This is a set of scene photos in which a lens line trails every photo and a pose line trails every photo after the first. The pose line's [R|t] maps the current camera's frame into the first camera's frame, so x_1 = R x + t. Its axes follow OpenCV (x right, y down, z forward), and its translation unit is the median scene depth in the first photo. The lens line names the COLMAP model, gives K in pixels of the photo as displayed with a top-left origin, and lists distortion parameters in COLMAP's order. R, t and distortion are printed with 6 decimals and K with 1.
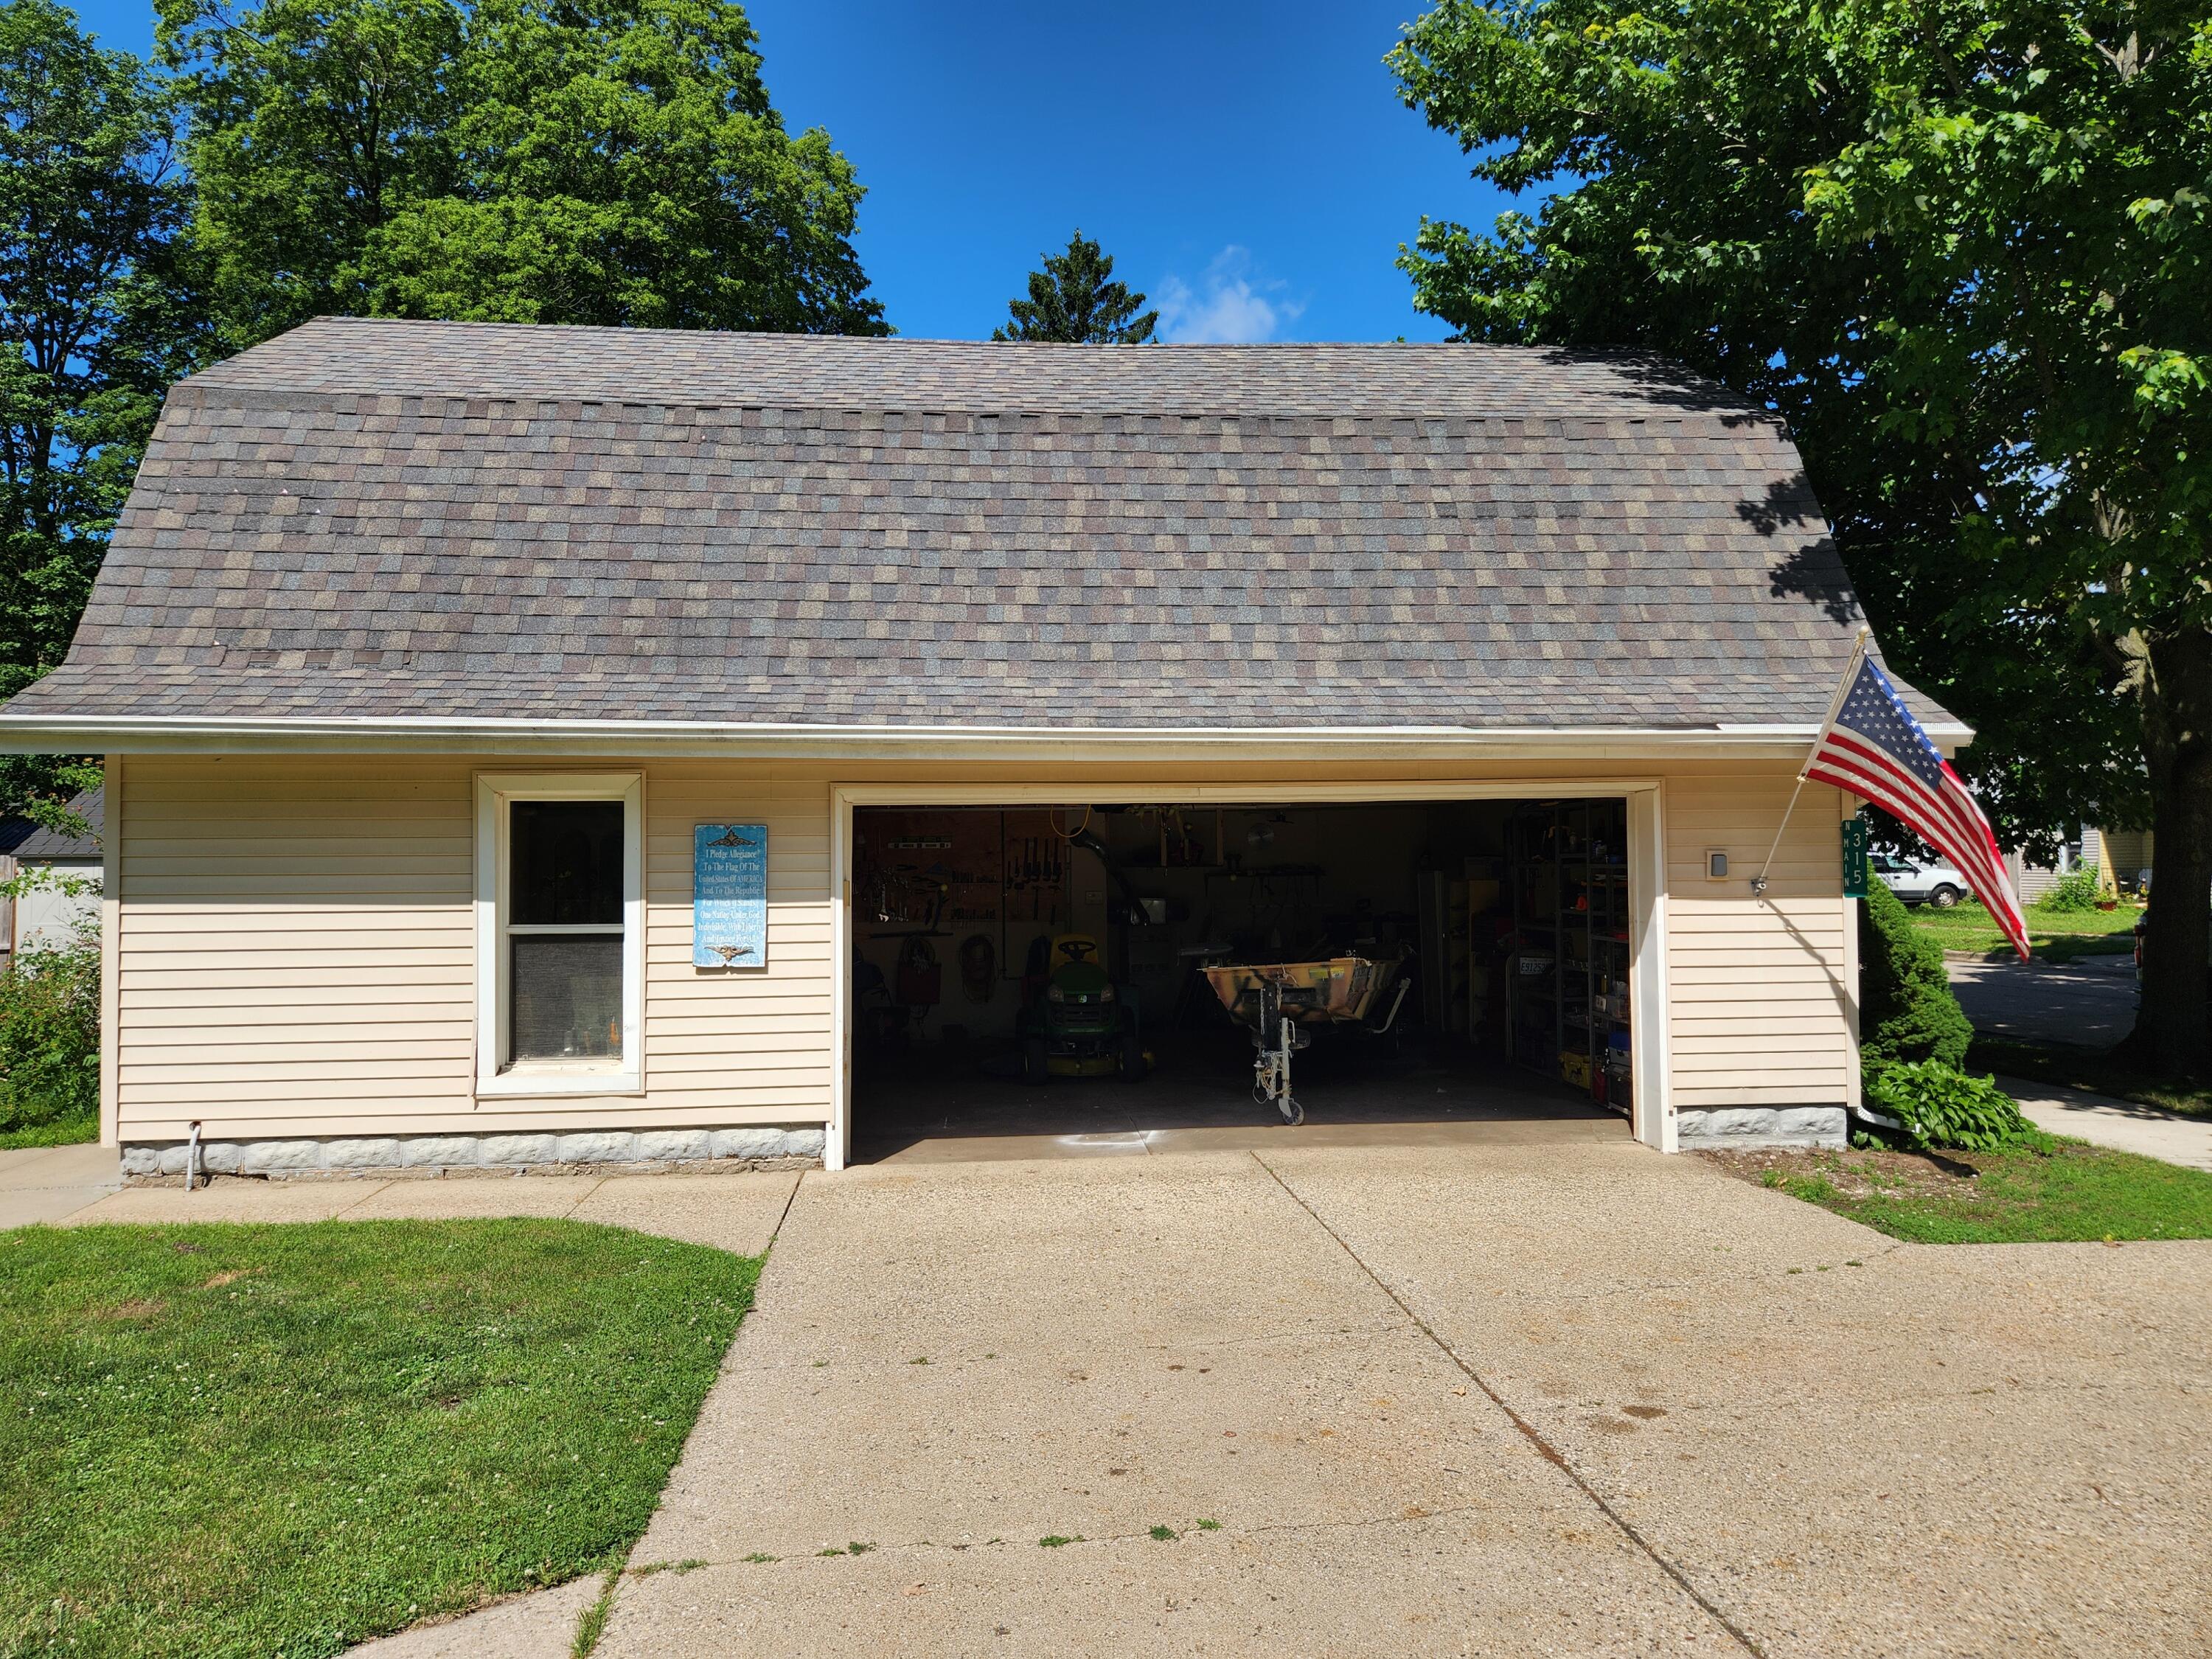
lens RADIAL K [[1479.6, 0, 1096.5], [0, 1479.6, 825.6], [0, 0, 1]] dist [0.073770, -0.058609]
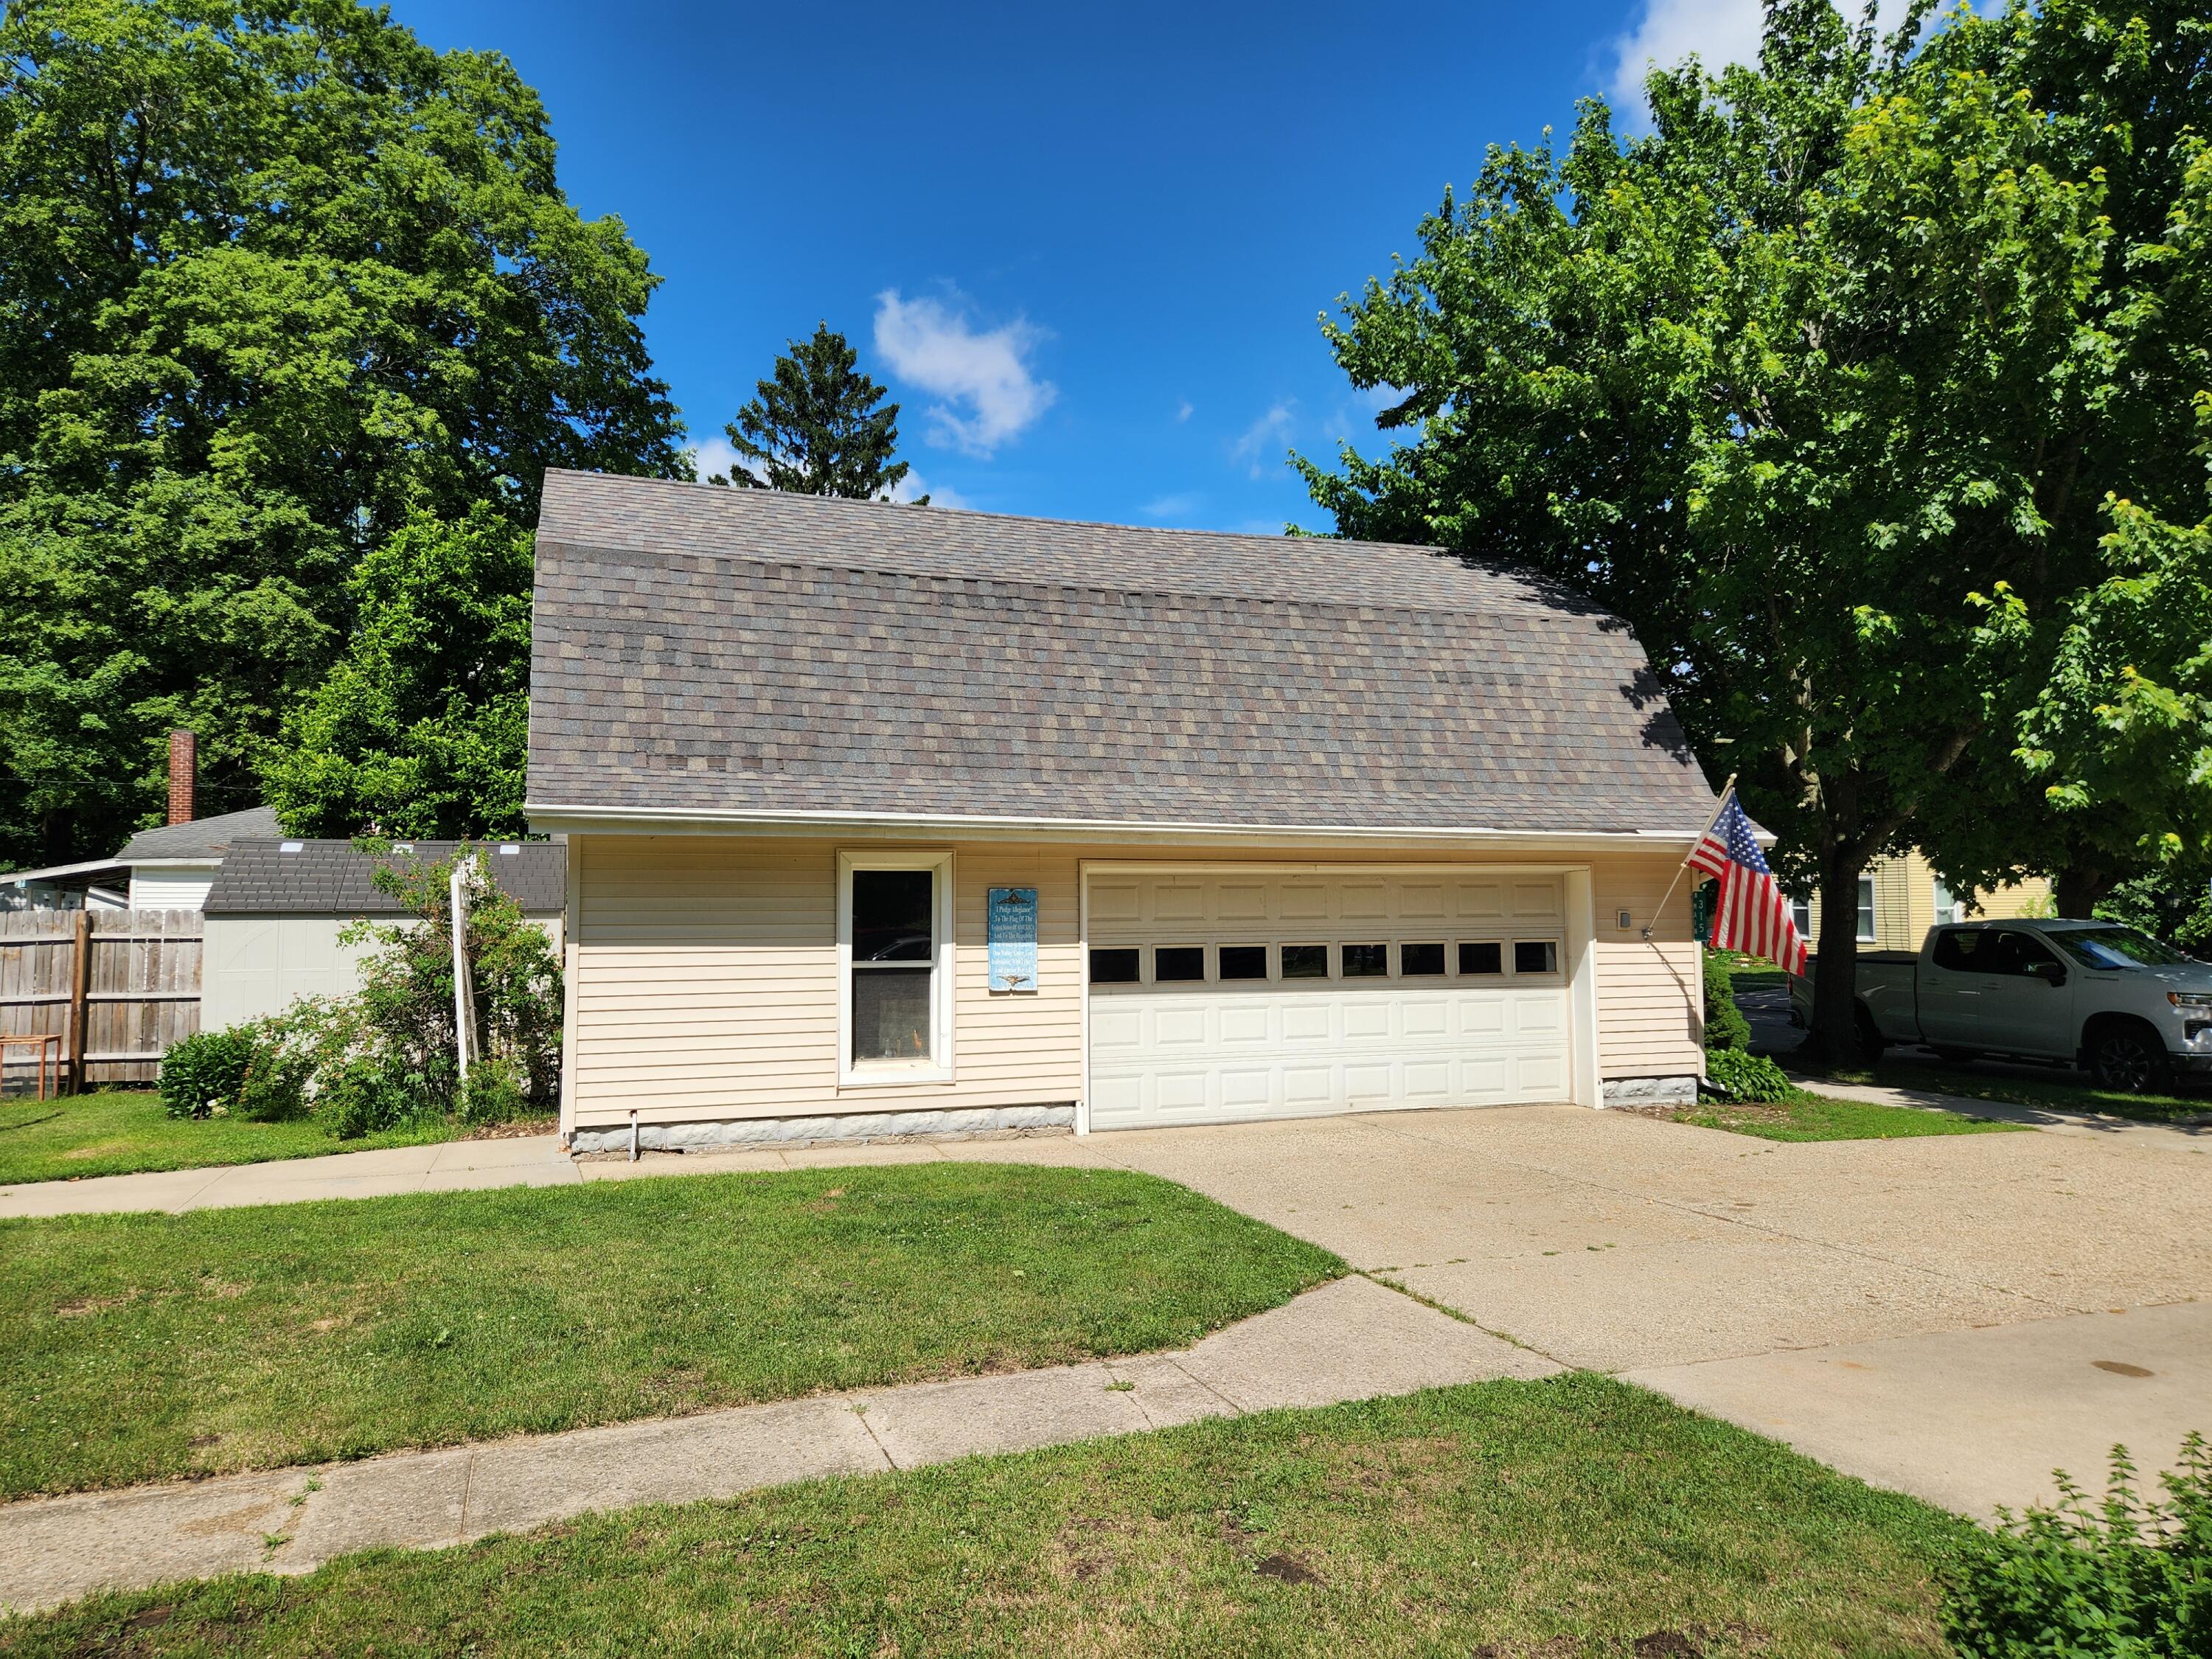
lens RADIAL K [[1479.6, 0, 1113.7], [0, 1479.6, 833.1], [0, 0, 1]] dist [0.073770, -0.058609]
pose [[0.967963, 0.016971, 0.250518, -0.459726], [-0.007475, 0.999219, -0.038808, 0.000300], [-0.250981, 0.035692, 0.967334, -0.340498]]
